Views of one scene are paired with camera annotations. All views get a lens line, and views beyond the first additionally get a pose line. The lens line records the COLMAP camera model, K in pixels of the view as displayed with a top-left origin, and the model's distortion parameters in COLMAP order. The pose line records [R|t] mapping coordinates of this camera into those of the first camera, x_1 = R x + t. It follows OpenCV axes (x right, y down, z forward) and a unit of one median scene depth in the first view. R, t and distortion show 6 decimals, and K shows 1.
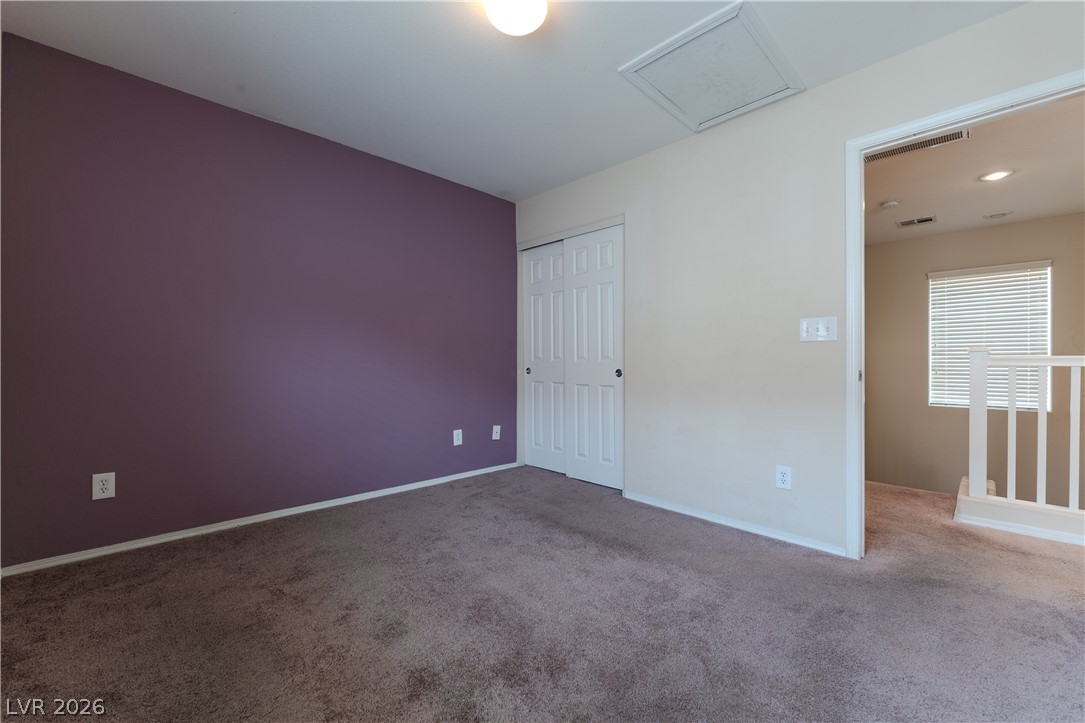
lens RADIAL K [[435.8, 0, 533.5], [0, 435.8, 357.3], [0, 0, 1]] dist [-0.000144, -0.000044]
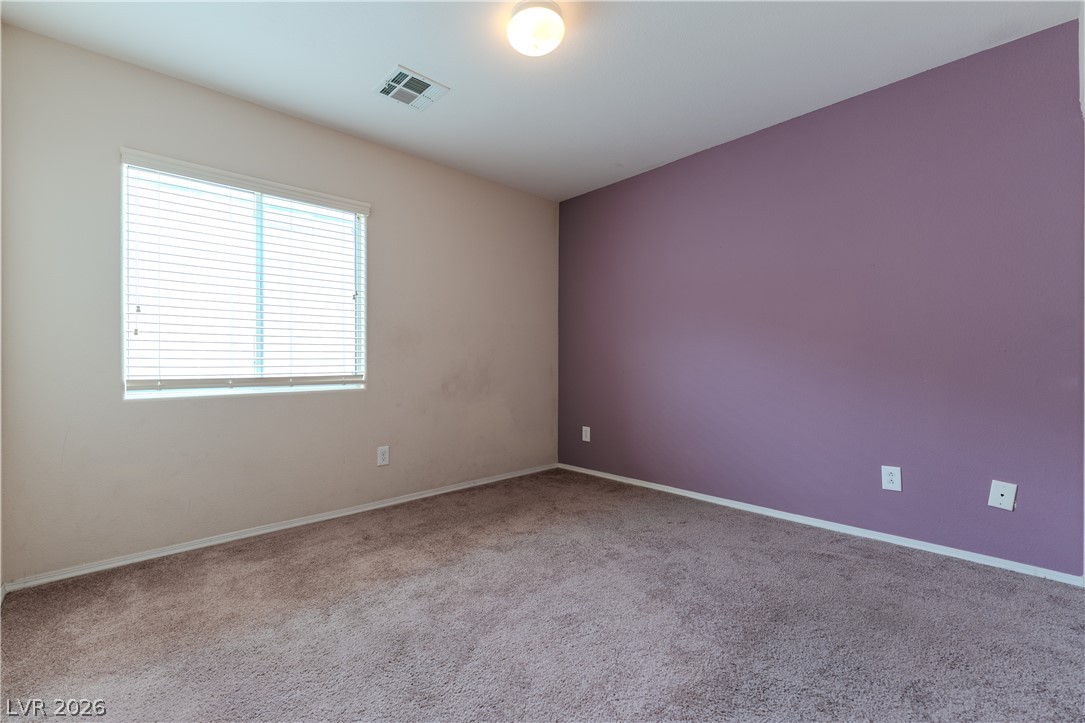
lens RADIAL K [[476.4, 0, 542.0], [0, 476.4, 361.8], [0, 0, 1]] dist [-0.002468, -0.000470]
pose [[-0.016951, -0.003872, -0.999849, 0.820889], [0.017343, 0.999841, -0.004166, 0.006939], [0.999706, -0.017411, -0.016881, 0.752883]]
